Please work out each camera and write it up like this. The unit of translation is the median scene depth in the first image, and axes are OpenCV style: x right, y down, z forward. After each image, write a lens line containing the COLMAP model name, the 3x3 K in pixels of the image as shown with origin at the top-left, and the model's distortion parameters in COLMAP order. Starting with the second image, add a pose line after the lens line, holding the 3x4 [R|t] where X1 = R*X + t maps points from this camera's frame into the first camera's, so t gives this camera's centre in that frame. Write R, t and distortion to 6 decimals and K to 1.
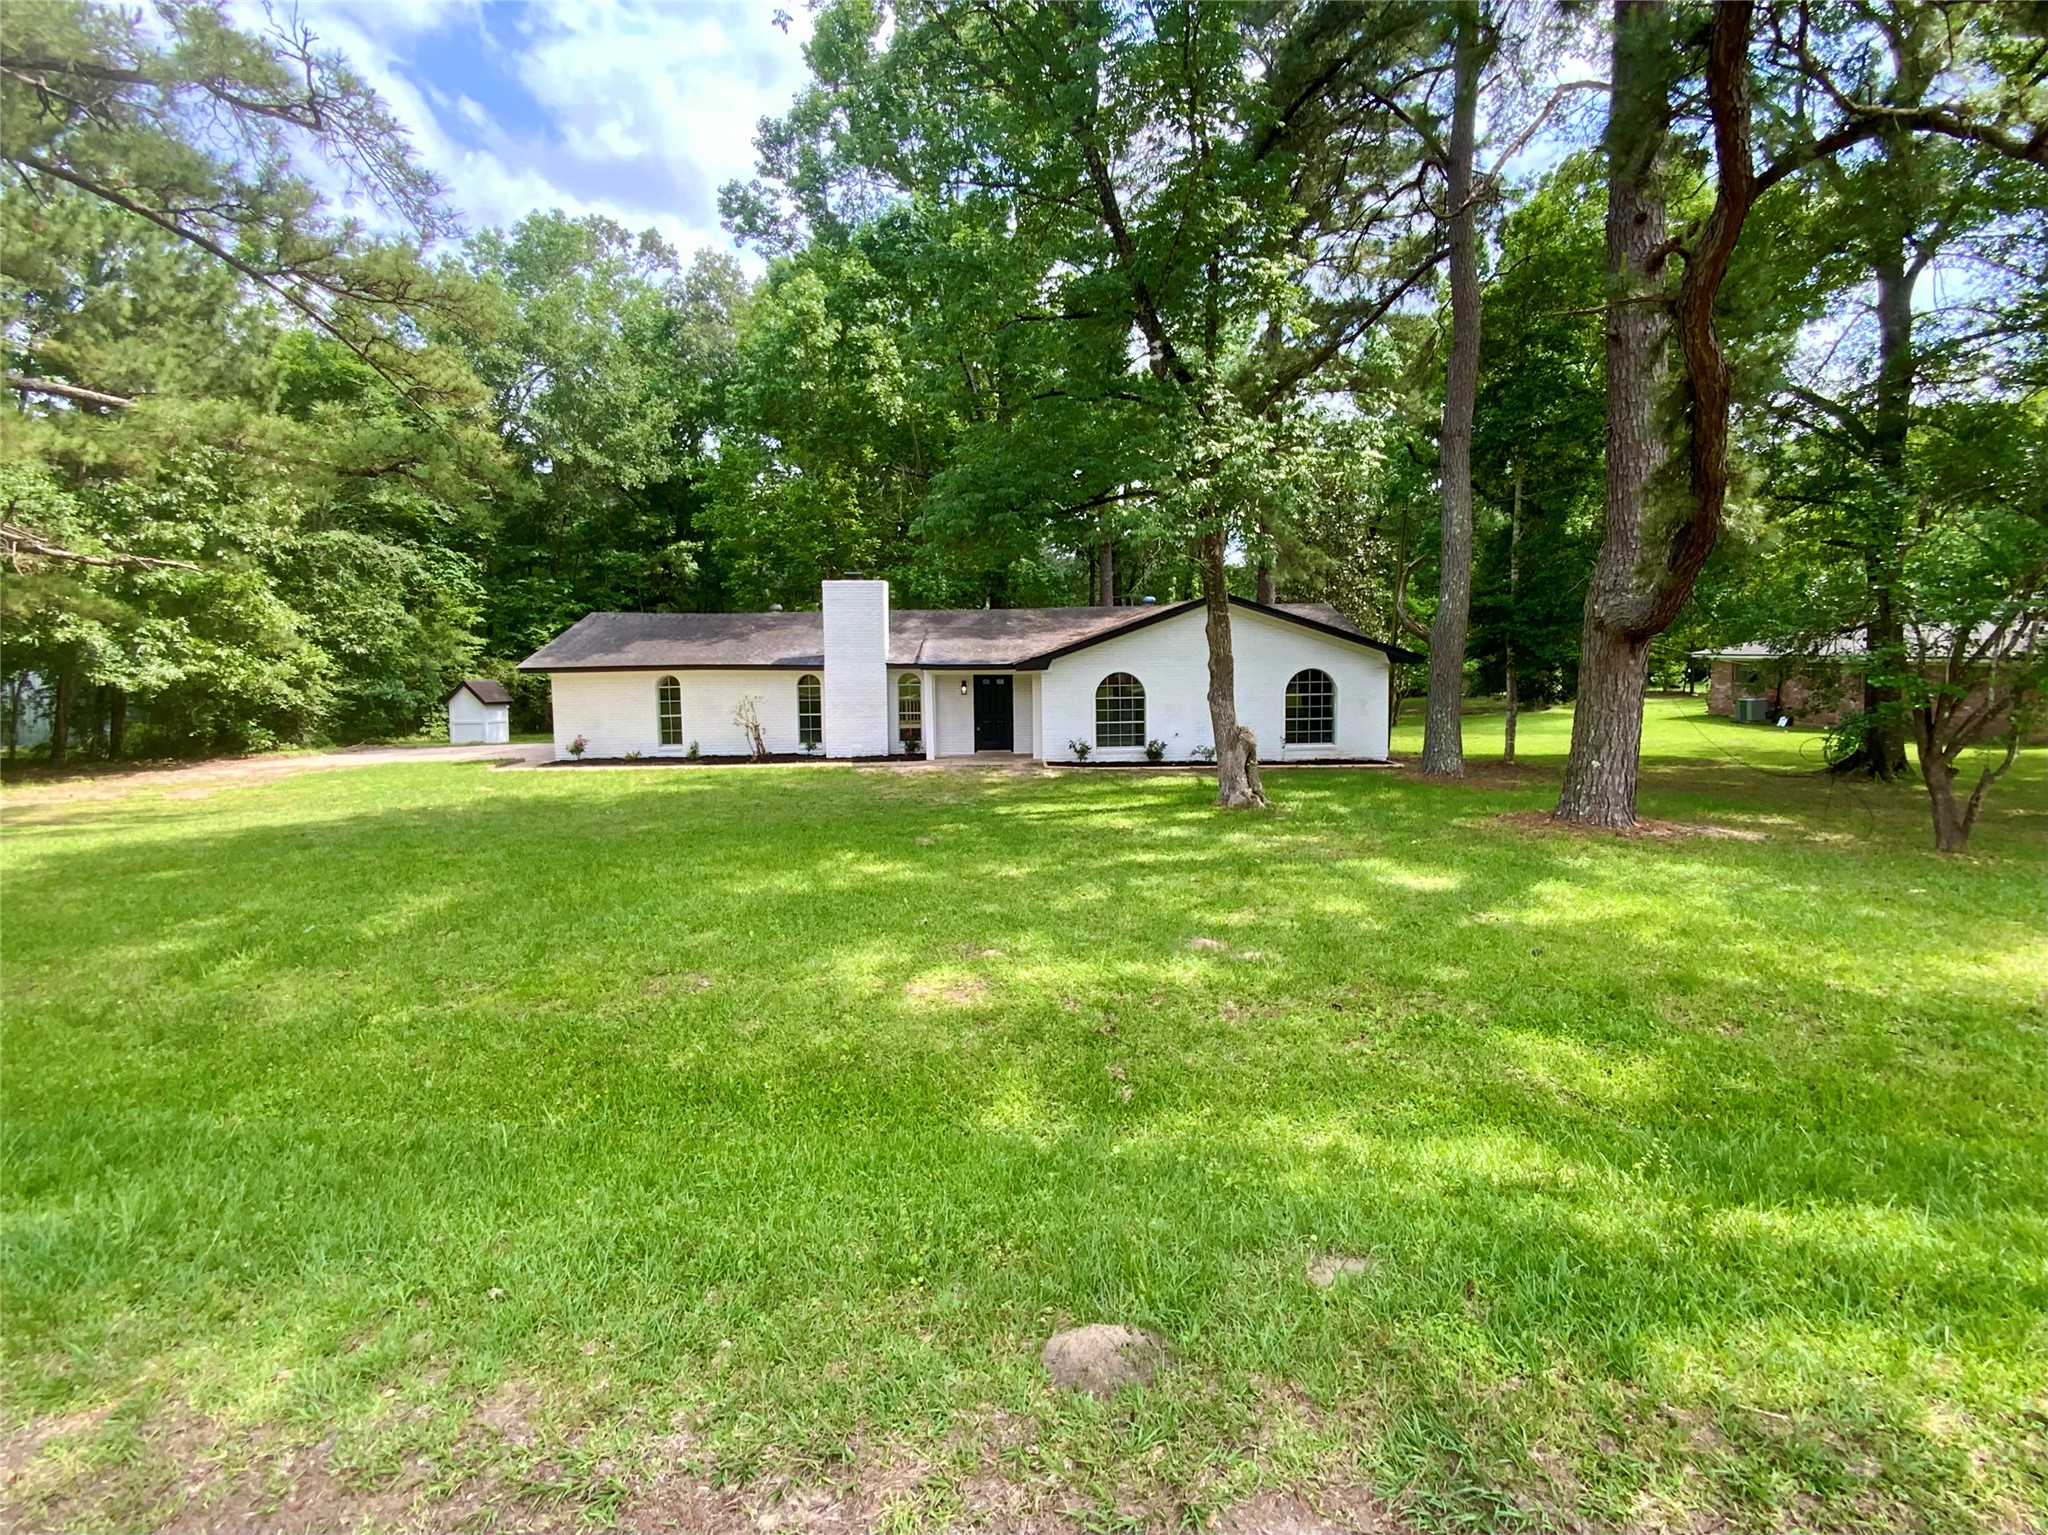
lens RADIAL K [[909.0, 0, 1012.0], [0, 909.0, 749.9], [0, 0, 1]] dist [0.003911, 0.000089]
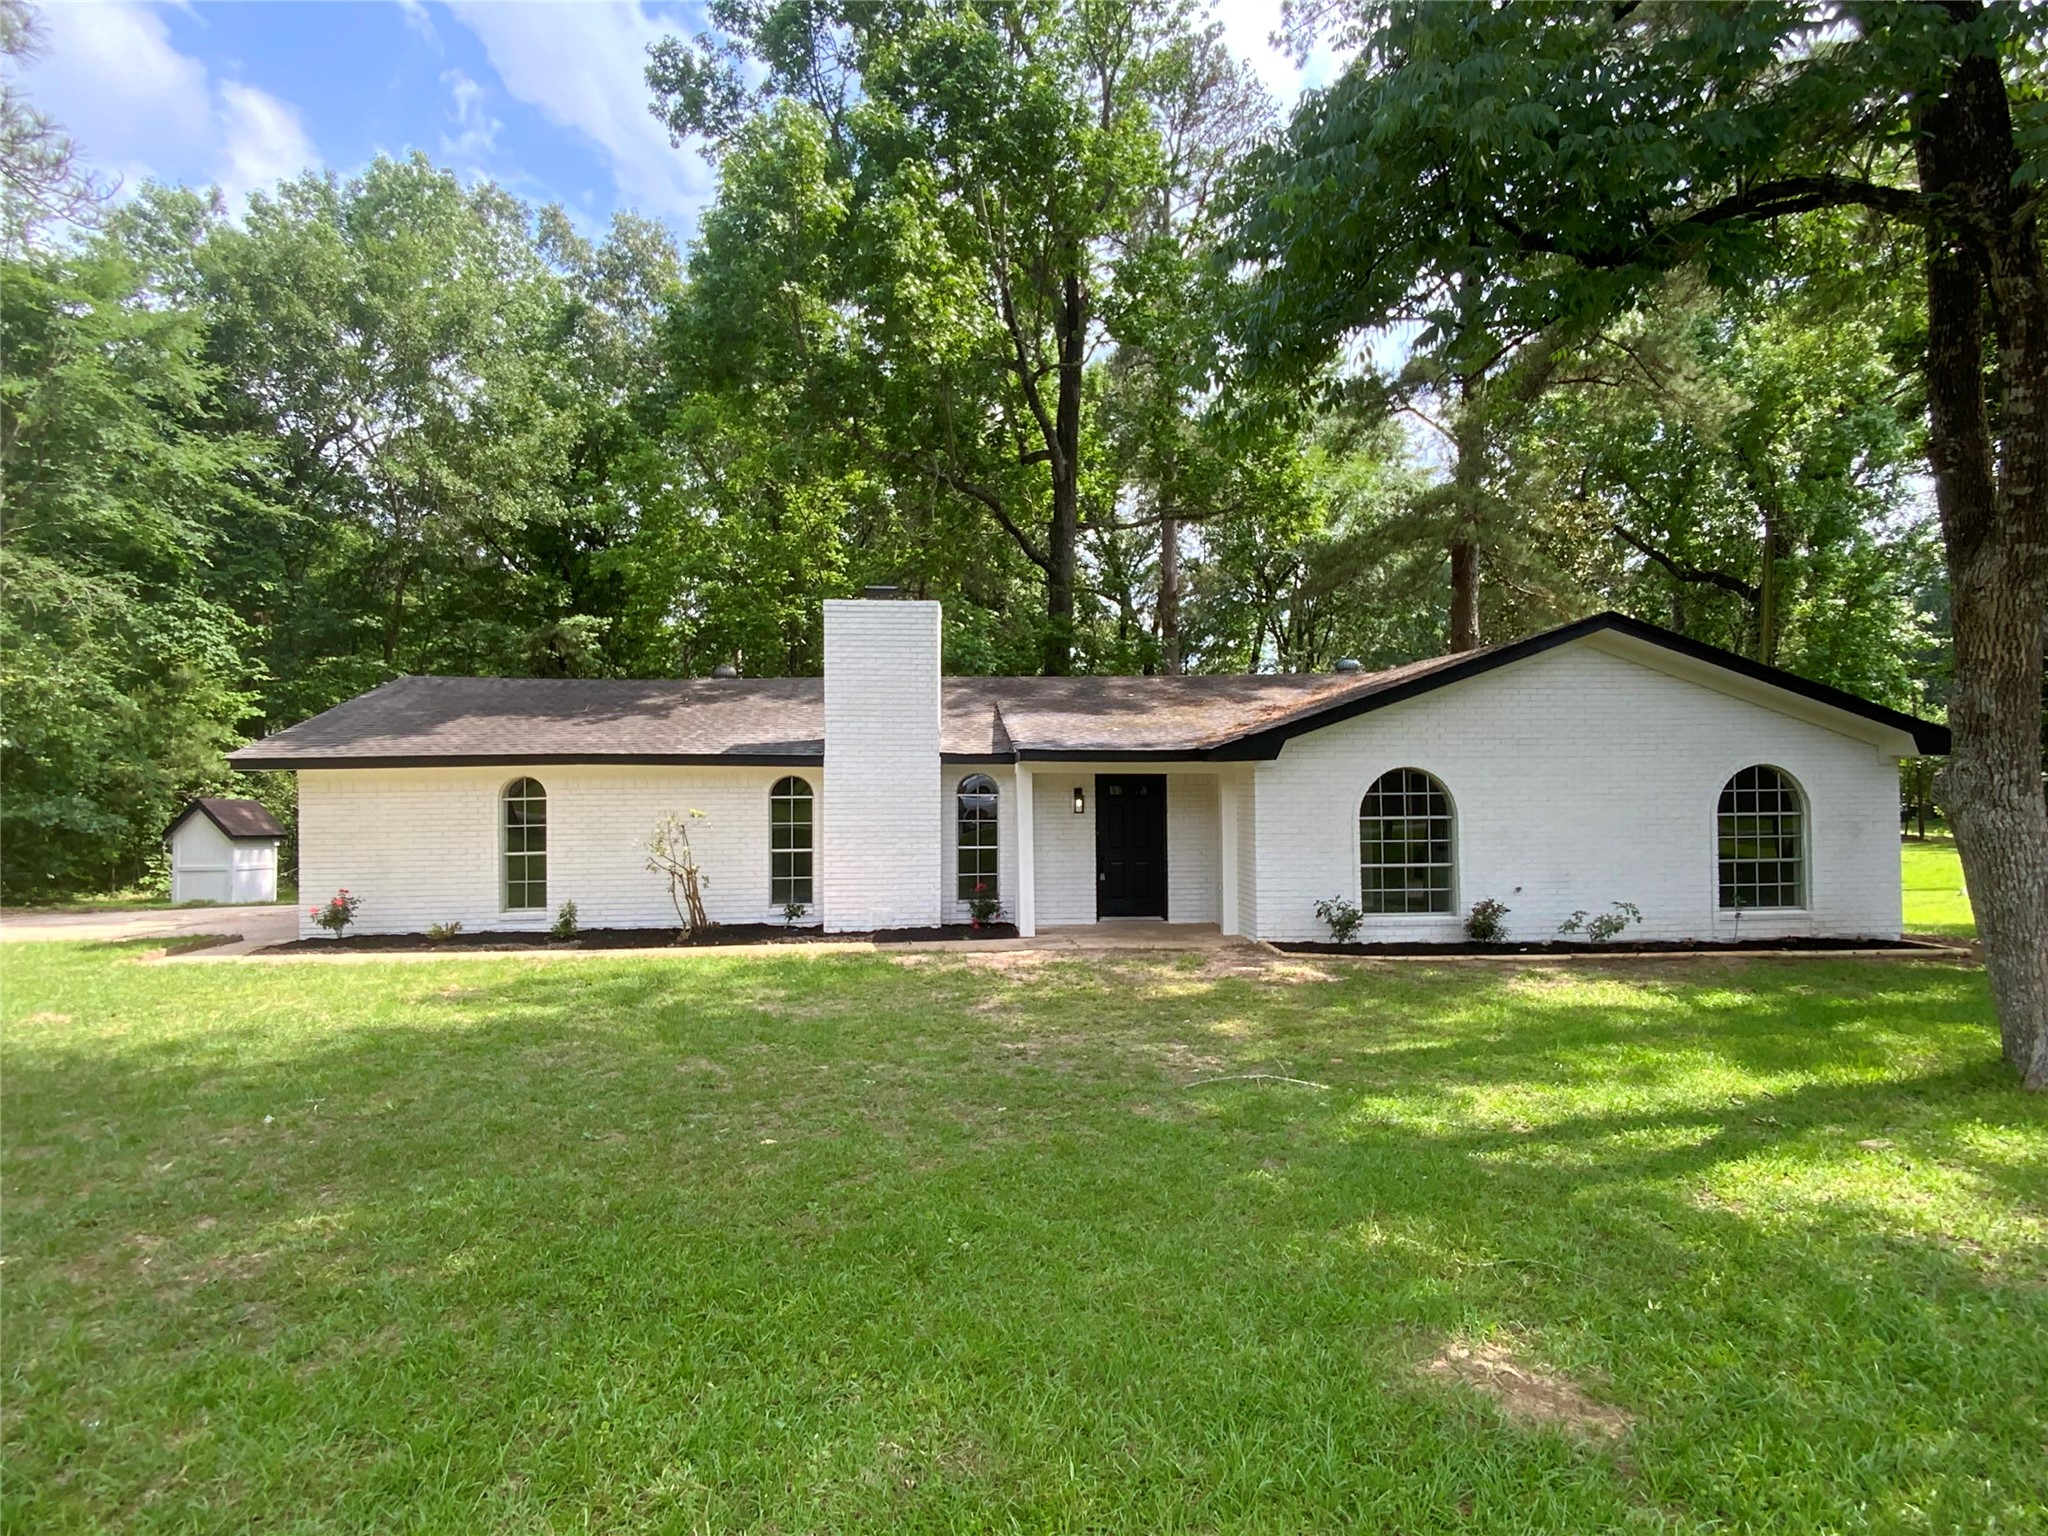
lens RADIAL K [[1128.0, 0, 1027.7], [0, 1128.0, 783.0], [0, 0, 1]] dist [0.043498, -0.001609]
pose [[0.999631, 0.002859, 0.027019, -0.101601], [0.000039, 0.994294, -0.106670, -0.007318], [-0.027170, 0.106632, 0.993927, 0.331021]]
